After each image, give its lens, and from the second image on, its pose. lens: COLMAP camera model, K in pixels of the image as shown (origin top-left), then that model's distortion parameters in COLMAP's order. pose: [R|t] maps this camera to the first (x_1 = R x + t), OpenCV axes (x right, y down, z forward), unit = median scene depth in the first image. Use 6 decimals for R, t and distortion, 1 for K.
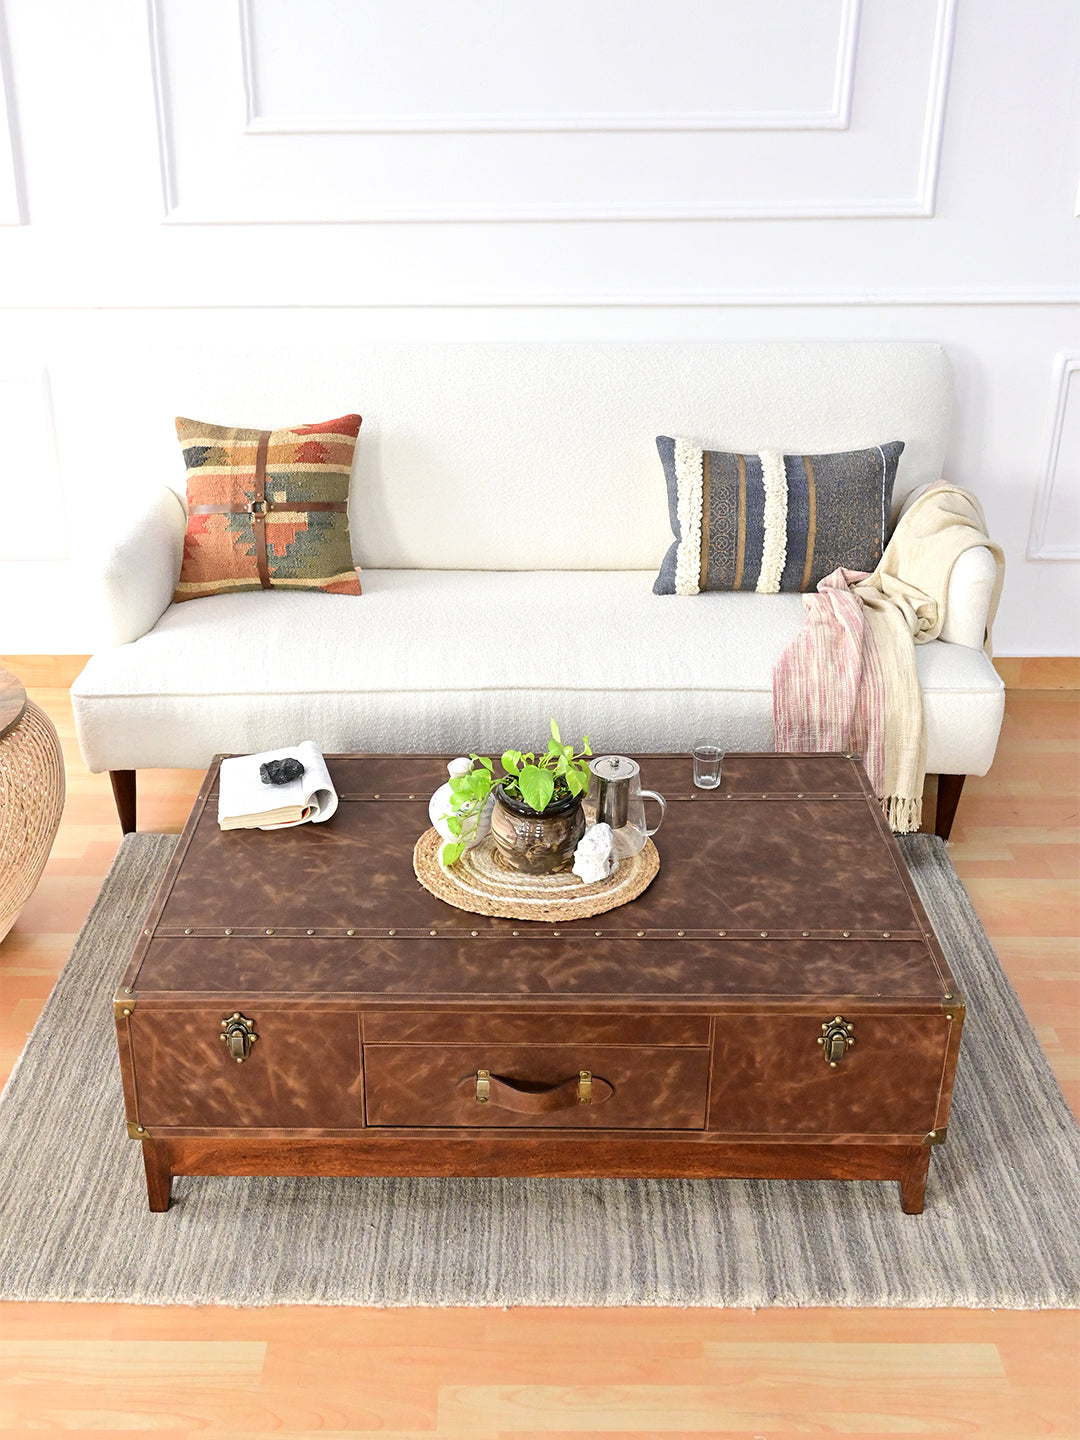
lens RADIAL K [[1545.9, 0, 504.1], [0, 1545.9, 655.9], [0, 0, 1]] dist [-0.004375, -0.010170]
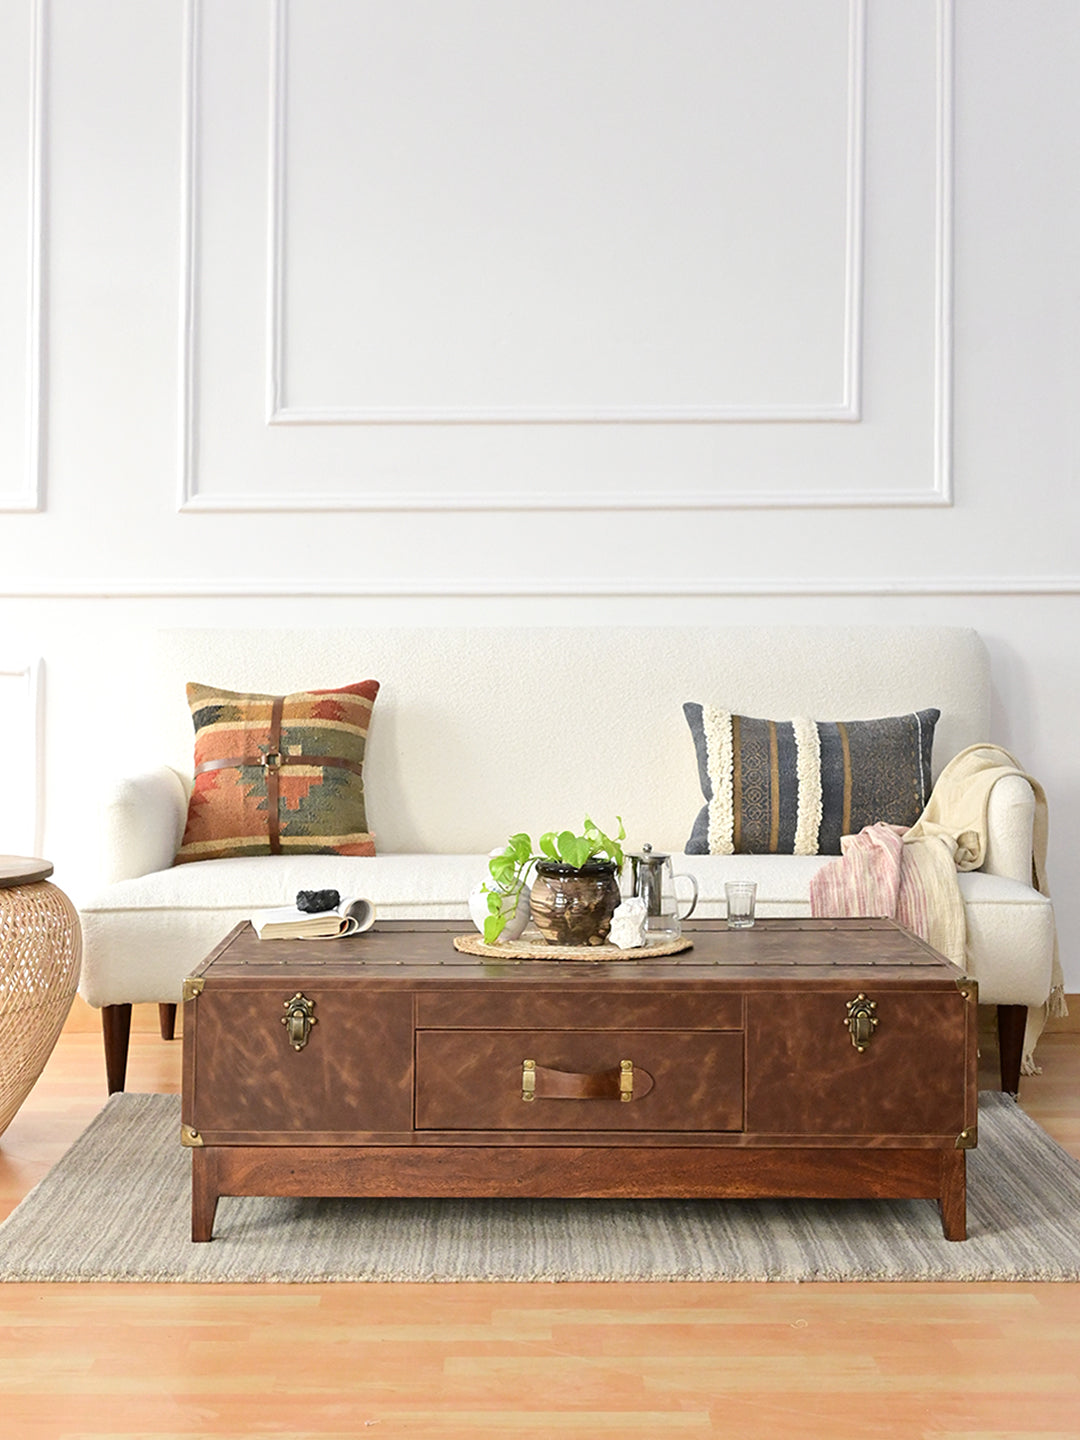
lens RADIAL K [[2342.7, 0, 512.9], [0, 2342.7, 508.9], [0, 0, 1]] dist [0.021409, -0.132618]
pose [[0.999861, 0.005065, 0.015858, -0.047189], [0.002428, 0.898040, -0.439907, 0.577010], [-0.016469, 0.439885, 0.897903, -0.542137]]
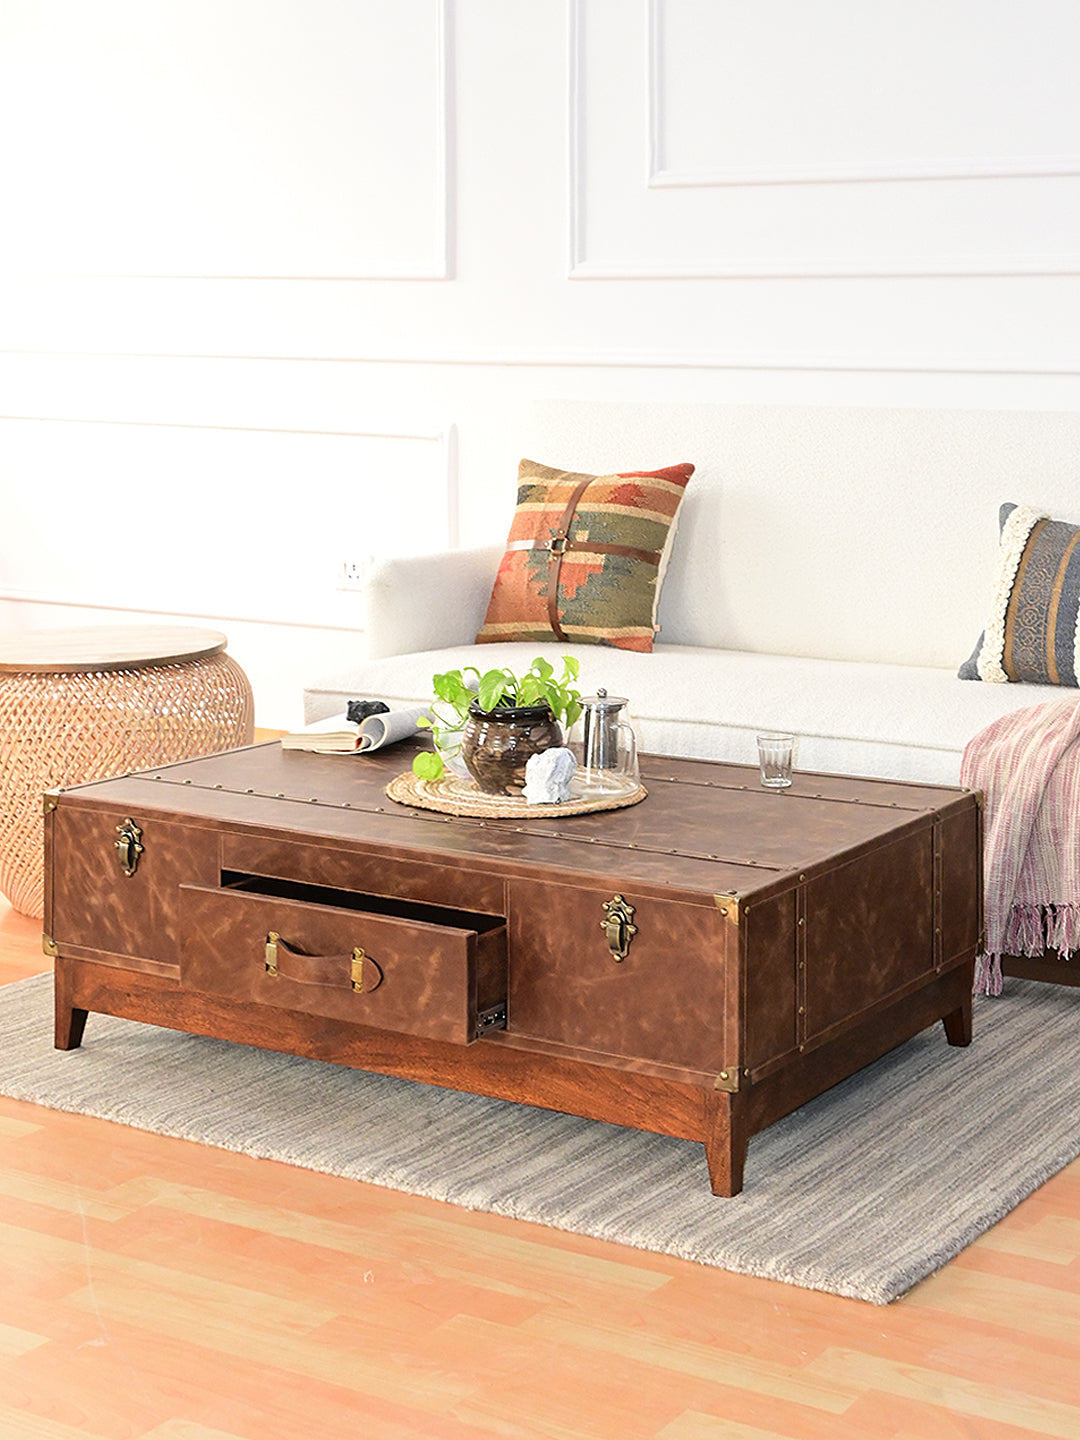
lens RADIAL K [[2366.6, 0, 614.5], [0, 2366.6, 345.9], [0, 0, 1]] dist [-0.017157, 0.047834]
pose [[0.865298, 0.016978, -0.500970, 0.821011], [-0.203588, 0.925184, -0.320291, 0.341931], [0.458051, 0.379139, 0.804017, -0.239155]]
